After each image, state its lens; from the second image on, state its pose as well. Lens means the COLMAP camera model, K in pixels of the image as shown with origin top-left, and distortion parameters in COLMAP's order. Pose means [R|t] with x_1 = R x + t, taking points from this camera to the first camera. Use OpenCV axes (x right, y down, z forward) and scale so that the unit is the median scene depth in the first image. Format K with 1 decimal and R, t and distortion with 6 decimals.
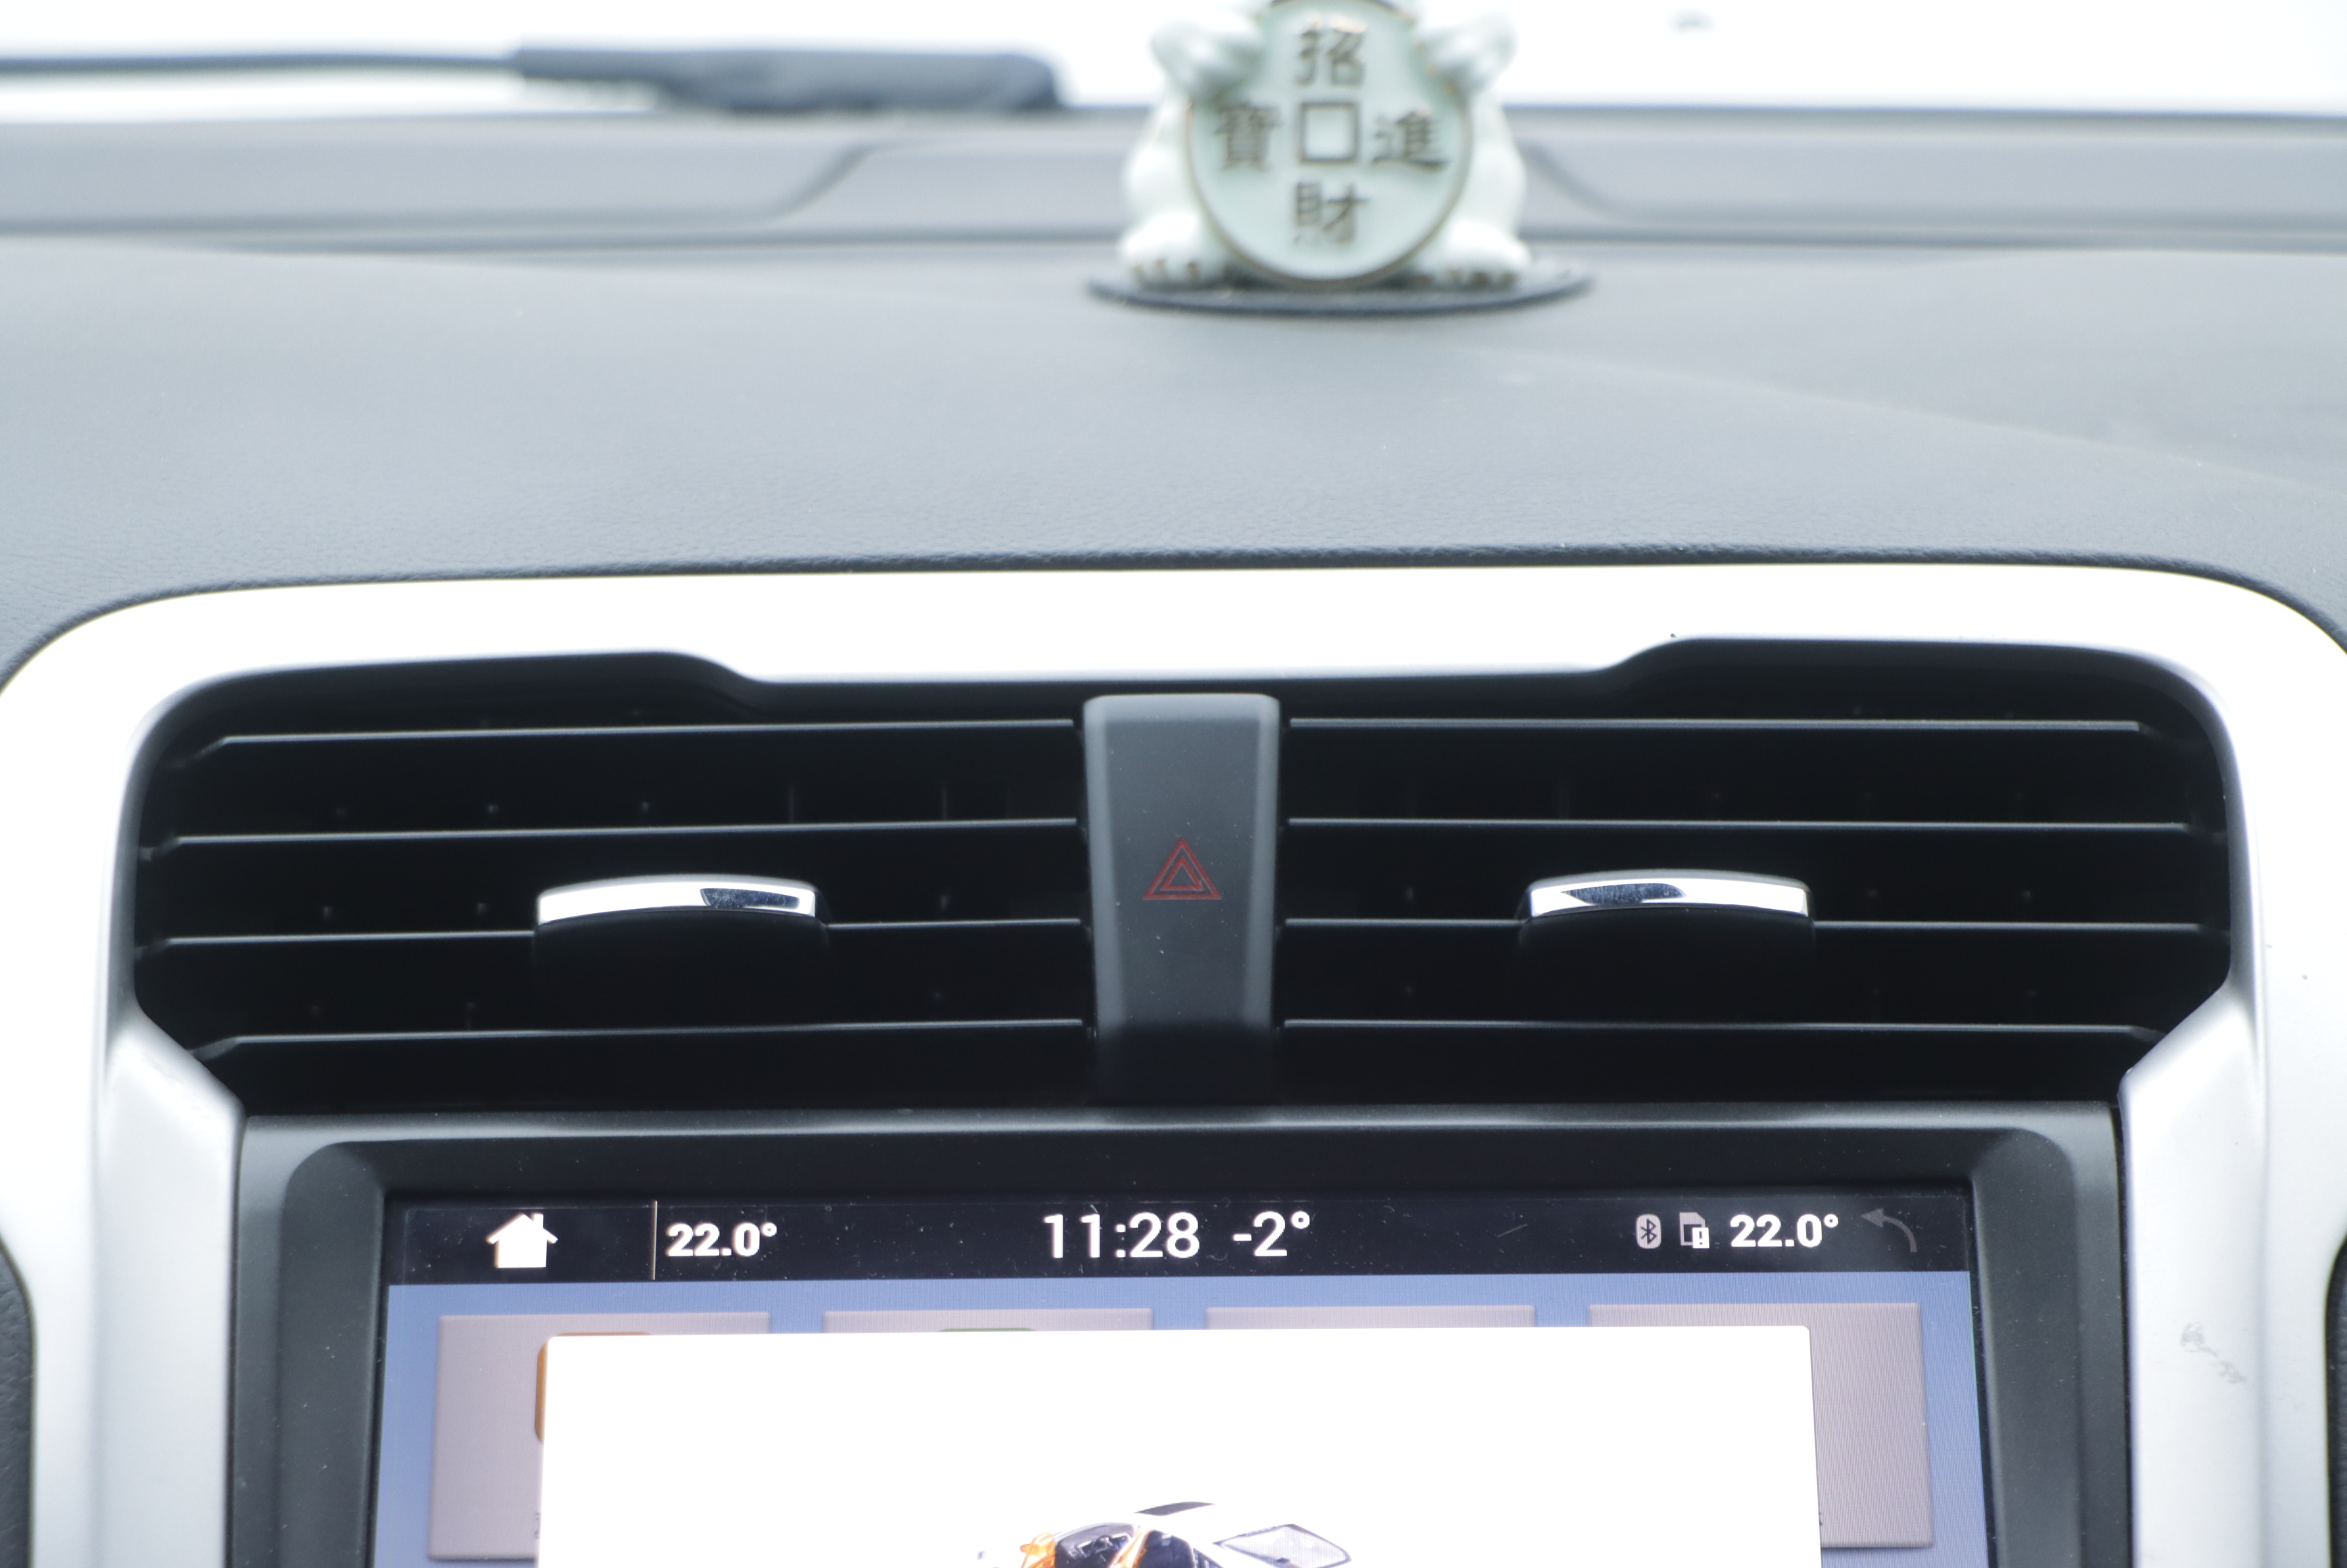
lens RADIAL K [[7804.5, 0, 1201.8], [0, 7804.5, 785.5], [0, 0, 1]] dist [0.441486, 1.711165]
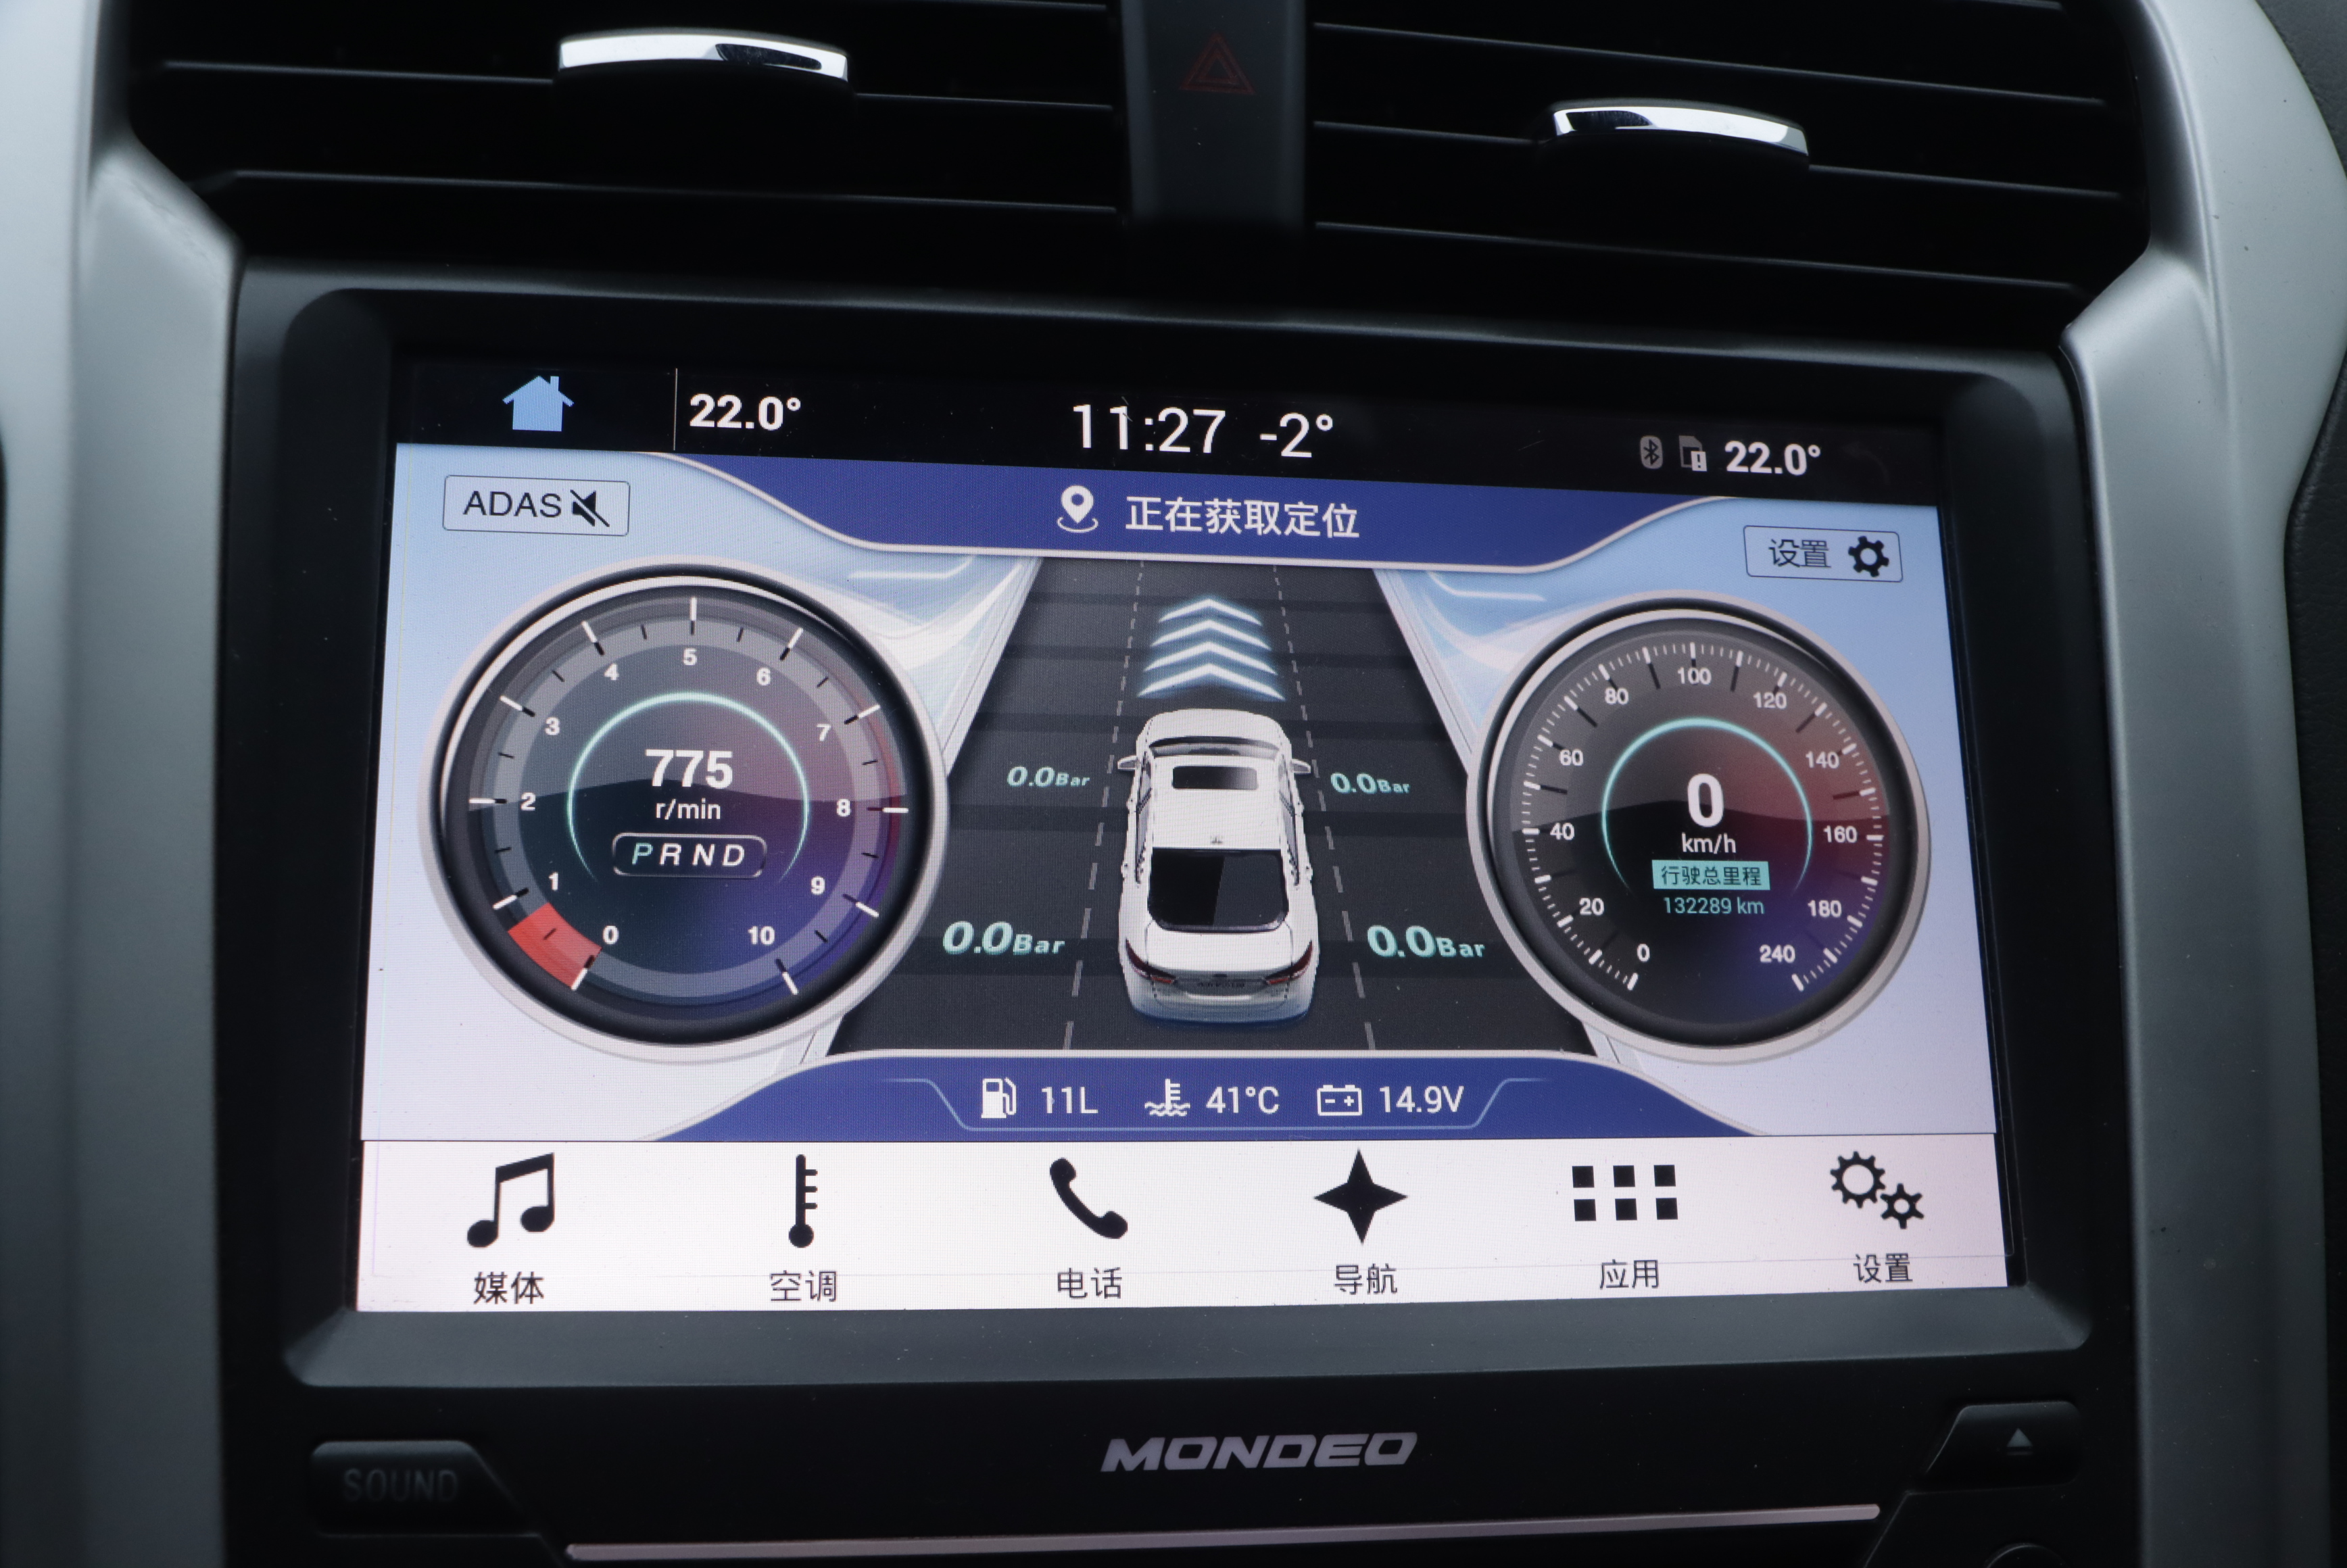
lens RADIAL K [[2575.0, 0, 1182.1], [0, 2575.0, 787.7], [0, 0, 1]] dist [-0.127642, 0.234225]
pose [[0.982395, 0.026172, 0.184974, -0.065560], [-0.068563, 0.971555, 0.226672, 0.027479], [-0.173780, -0.235364, 0.956245, 0.674747]]
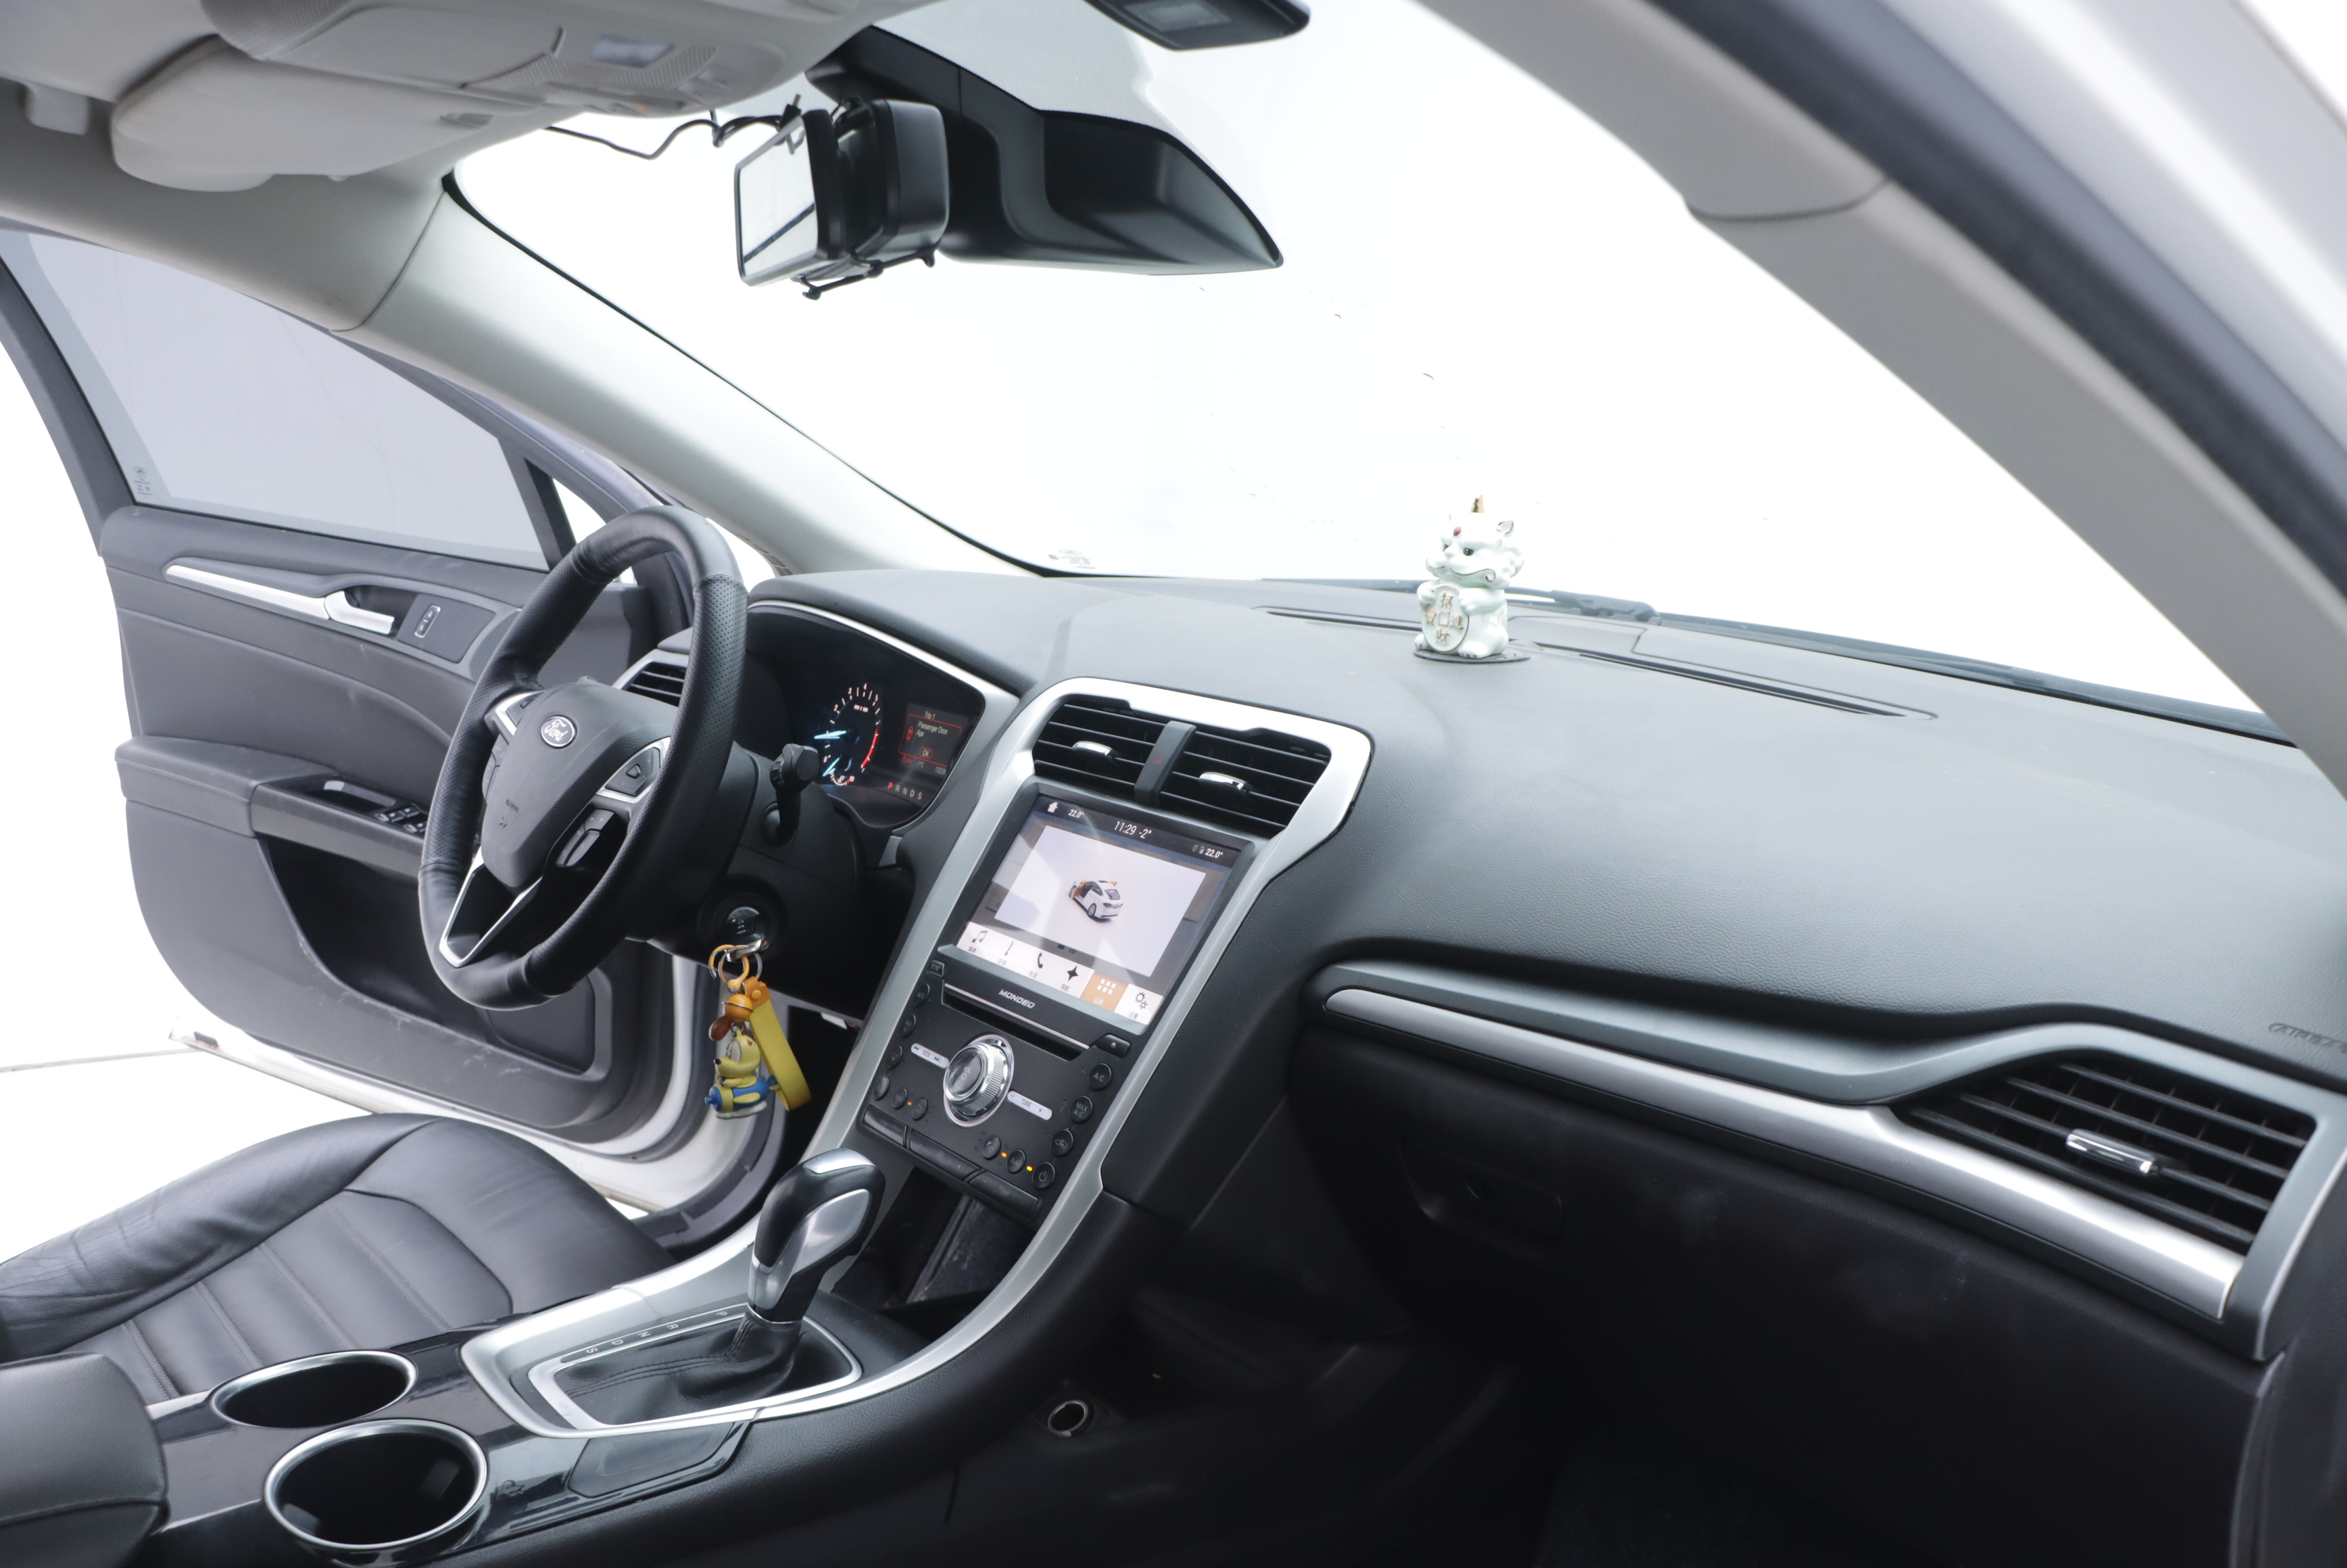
lens RADIAL K [[1931.6, 0, 1173.5], [0, 1931.6, 784.0], [0, 0, 1]] dist [-0.123453, -0.000536]
pose [[0.642633, 0.169824, -0.747116, 0.902464], [-0.151802, 0.984017, 0.093101, -0.085963], [0.750985, 0.053584, 0.658141, 0.229180]]
